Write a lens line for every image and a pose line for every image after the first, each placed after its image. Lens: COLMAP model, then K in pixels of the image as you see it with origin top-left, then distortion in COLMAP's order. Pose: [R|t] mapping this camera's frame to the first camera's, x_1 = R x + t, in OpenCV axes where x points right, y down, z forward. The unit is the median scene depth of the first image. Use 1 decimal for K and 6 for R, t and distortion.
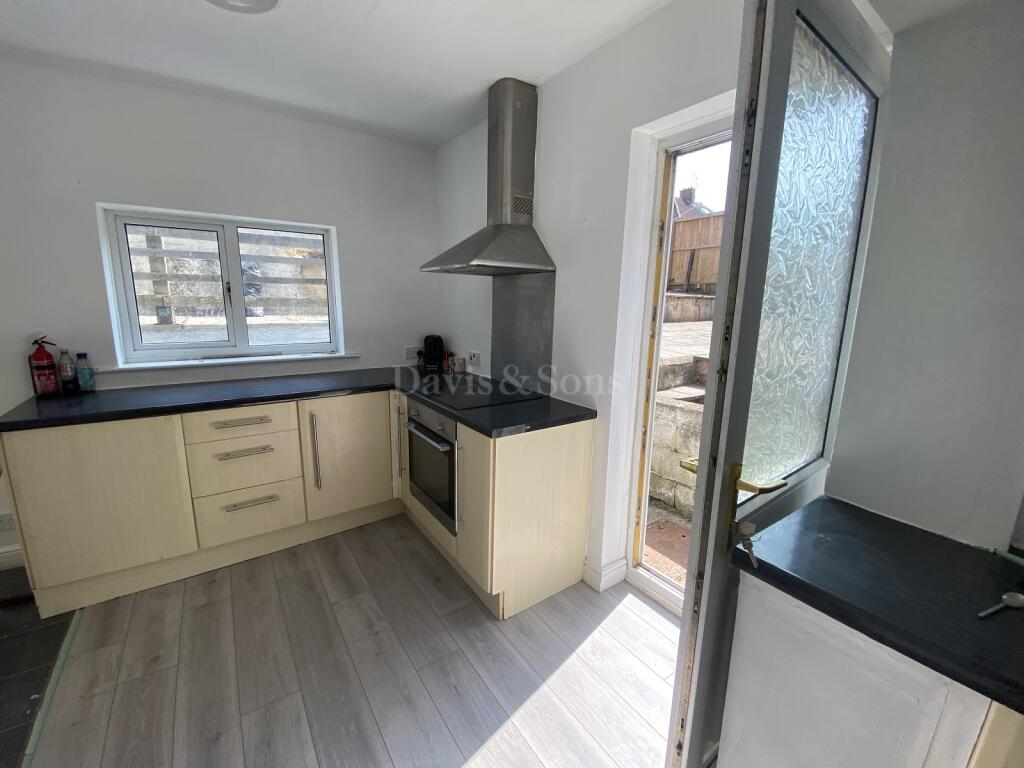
lens RADIAL K [[410.4, 0, 505.9], [0, 410.4, 381.4], [0, 0, 1]] dist [0.007323, -0.012715]
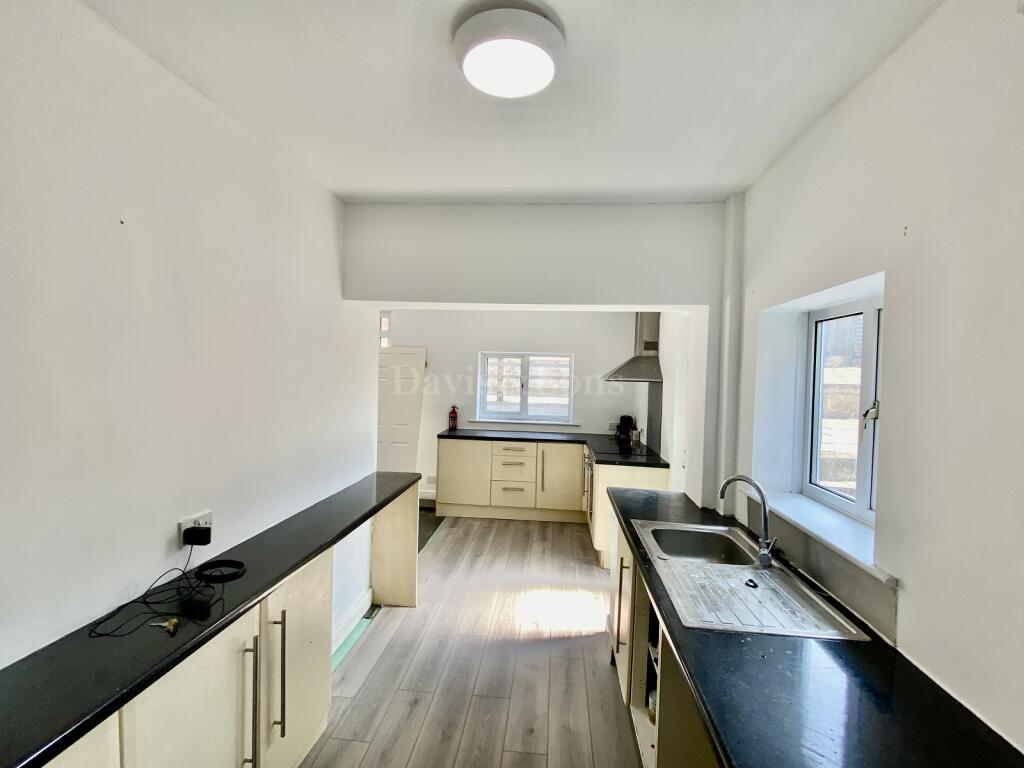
lens RADIAL K [[453.2, 0, 512.0], [0, 453.2, 384.0], [0, 0, 1]] dist [-0.000155, -0.000006]
pose [[0.762926, 0.018564, -0.646219, 0.824068], [-0.137267, 0.981447, -0.133863, 0.079548], [0.631745, 0.190832, 0.751320, -0.799424]]
